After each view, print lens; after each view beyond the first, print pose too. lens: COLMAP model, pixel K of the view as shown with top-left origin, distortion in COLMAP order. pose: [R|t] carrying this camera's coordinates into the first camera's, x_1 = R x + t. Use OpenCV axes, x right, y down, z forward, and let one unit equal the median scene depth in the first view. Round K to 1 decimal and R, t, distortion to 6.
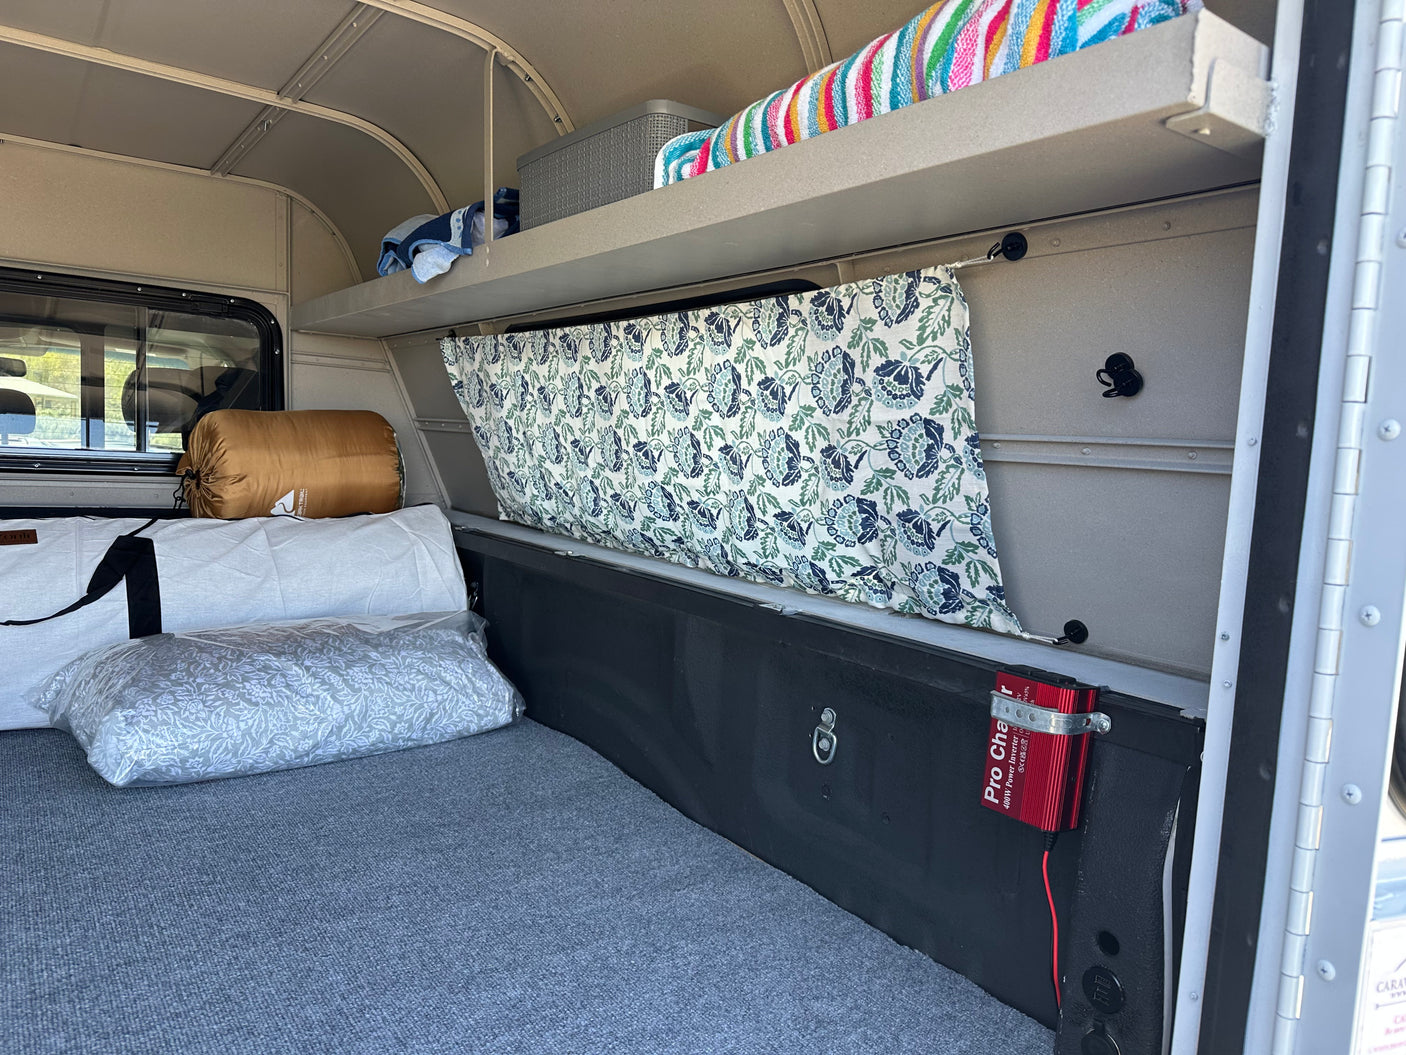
lens RADIAL K [[1023.5, 0, 703.0], [0, 1023.5, 527.5], [0, 0, 1]] dist [0.110297, -0.147642]
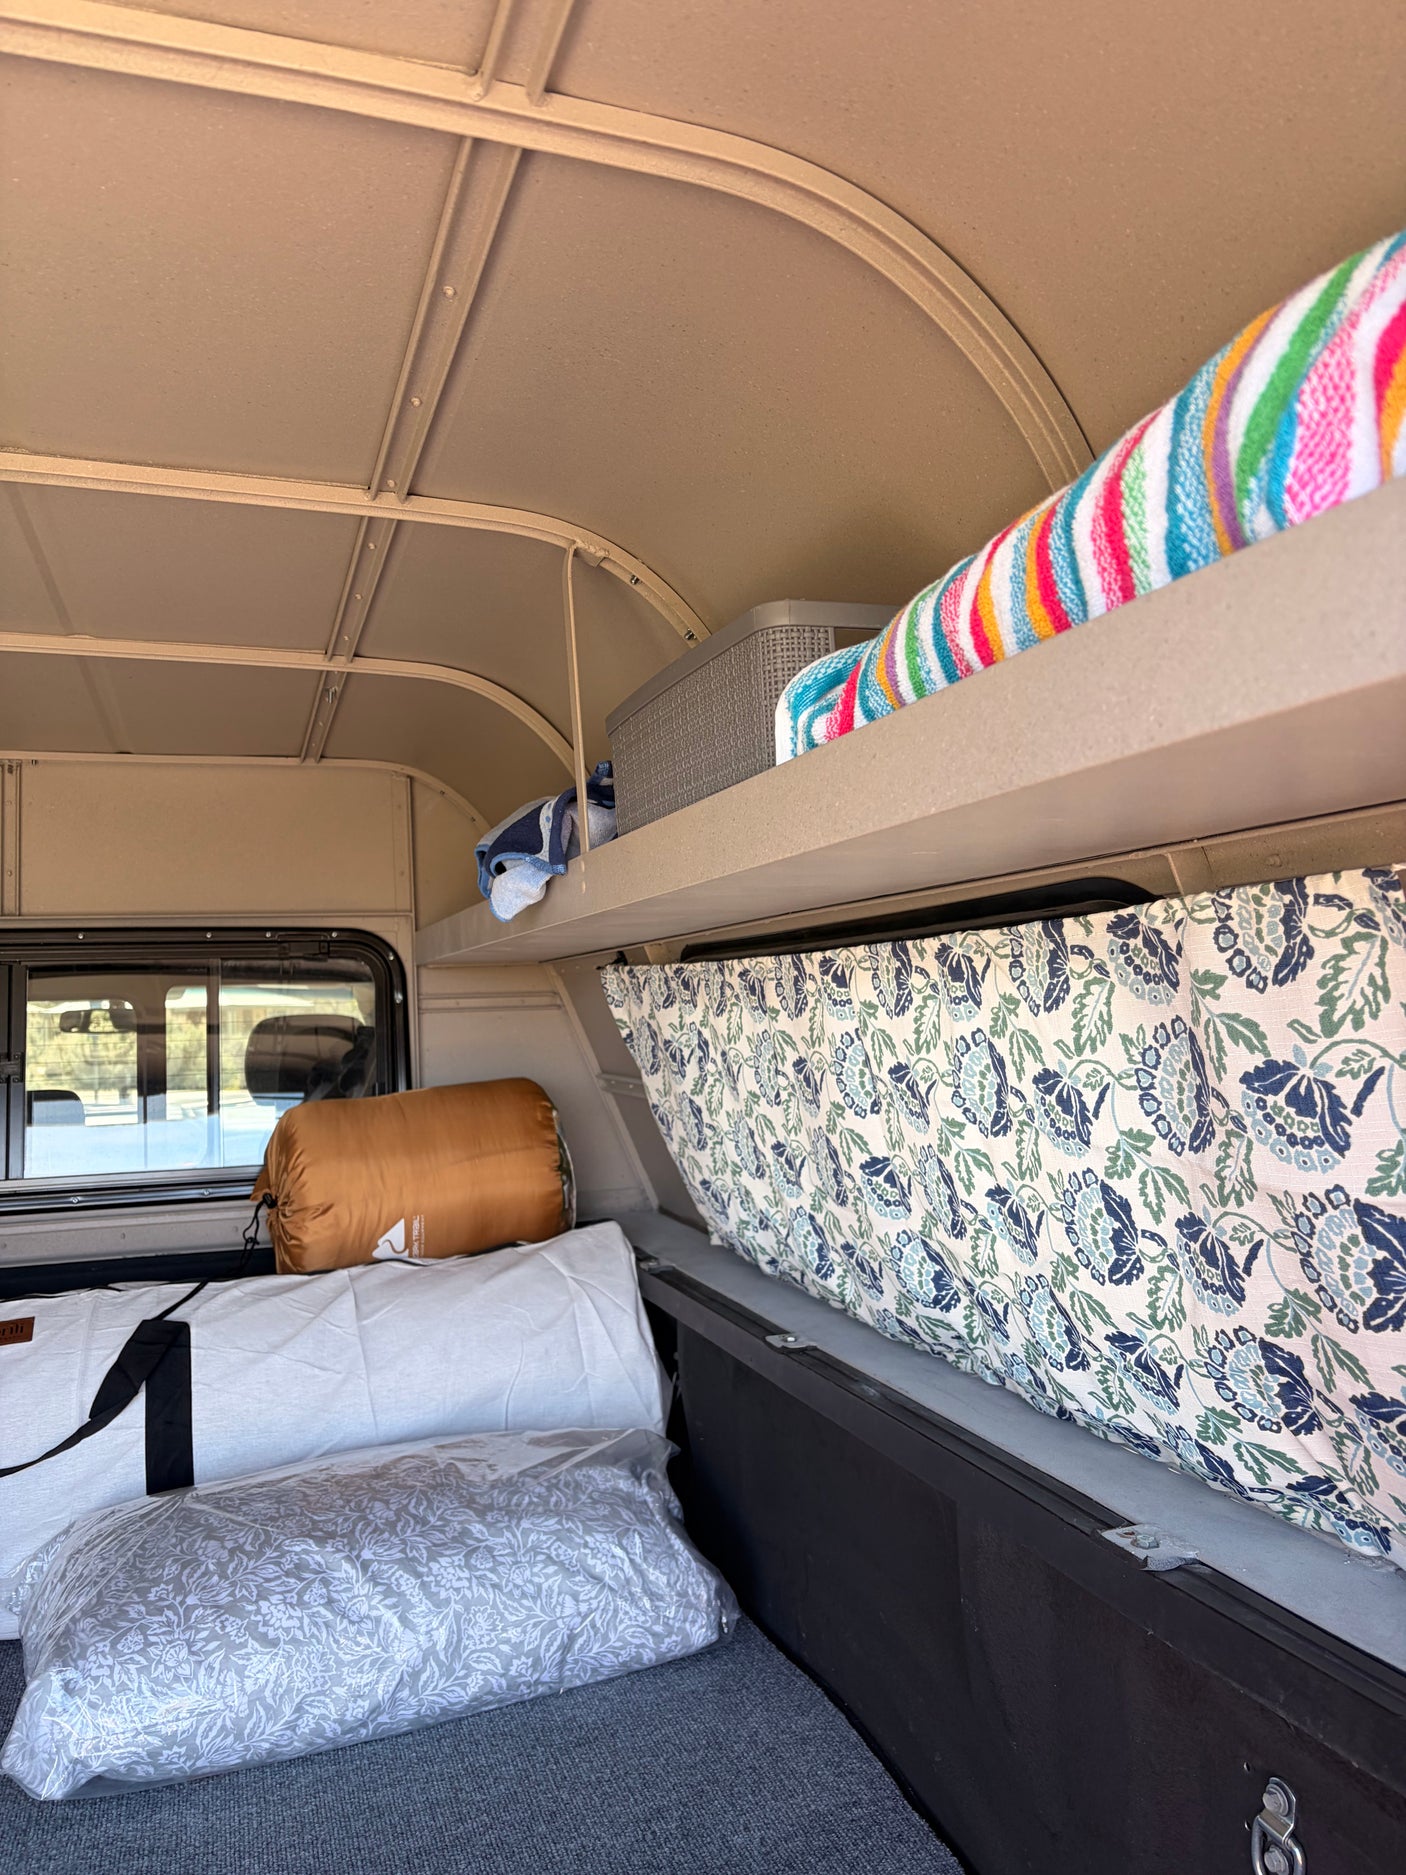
lens RADIAL K [[1479.4, 0, 664.4], [0, 1479.4, 978.5], [0, 0, 1]] dist [0.291941, -0.402669]
pose [[0.948254, -0.090569, -0.304322, 0.096720], [0.058747, 0.991952, -0.112162, -0.101888], [0.312031, 0.088480, 0.945943, 0.195866]]
